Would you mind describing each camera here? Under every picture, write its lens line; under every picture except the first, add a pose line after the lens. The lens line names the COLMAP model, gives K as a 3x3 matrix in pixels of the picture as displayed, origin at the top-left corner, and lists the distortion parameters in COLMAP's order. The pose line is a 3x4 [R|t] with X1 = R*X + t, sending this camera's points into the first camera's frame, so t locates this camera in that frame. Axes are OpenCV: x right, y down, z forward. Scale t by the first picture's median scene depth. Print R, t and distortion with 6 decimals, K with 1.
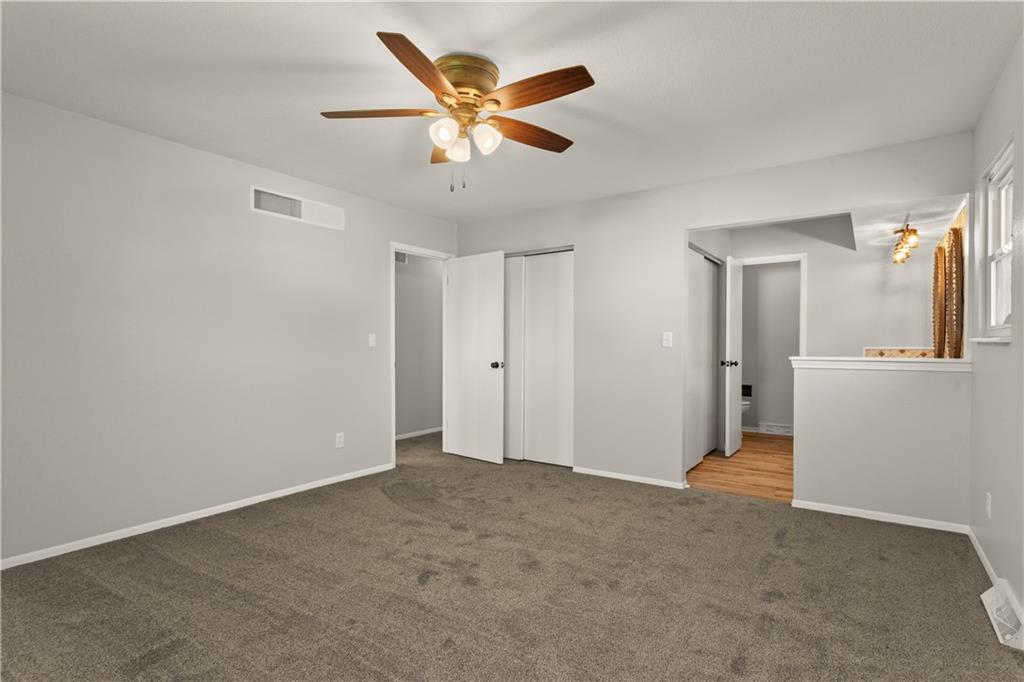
lens RADIAL K [[497.1, 0, 513.9], [0, 497.1, 338.5], [0, 0, 1]] dist [0.001265, 0.000772]
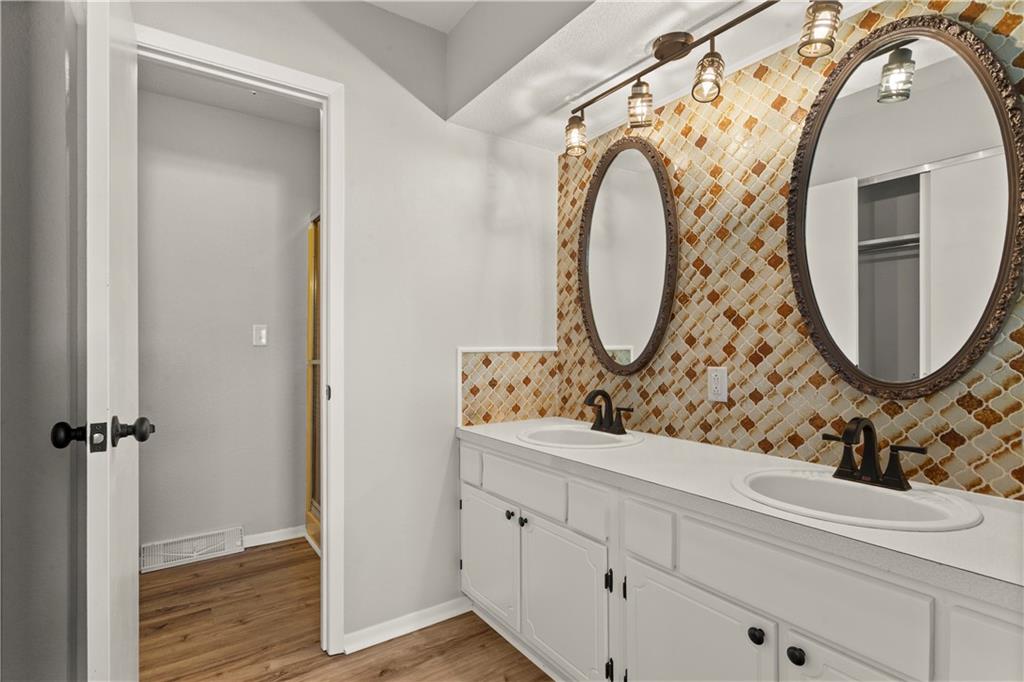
lens RADIAL K [[497.1, 0, 513.9], [0, 497.1, 338.5], [0, 0, 1]] dist [0.001265, 0.000772]
pose [[0.322126, 0.012284, 0.946617, 0.311638], [-0.008785, 0.999912, -0.009986, 0.013546], [-0.946656, -0.005099, 0.322205, 0.818983]]
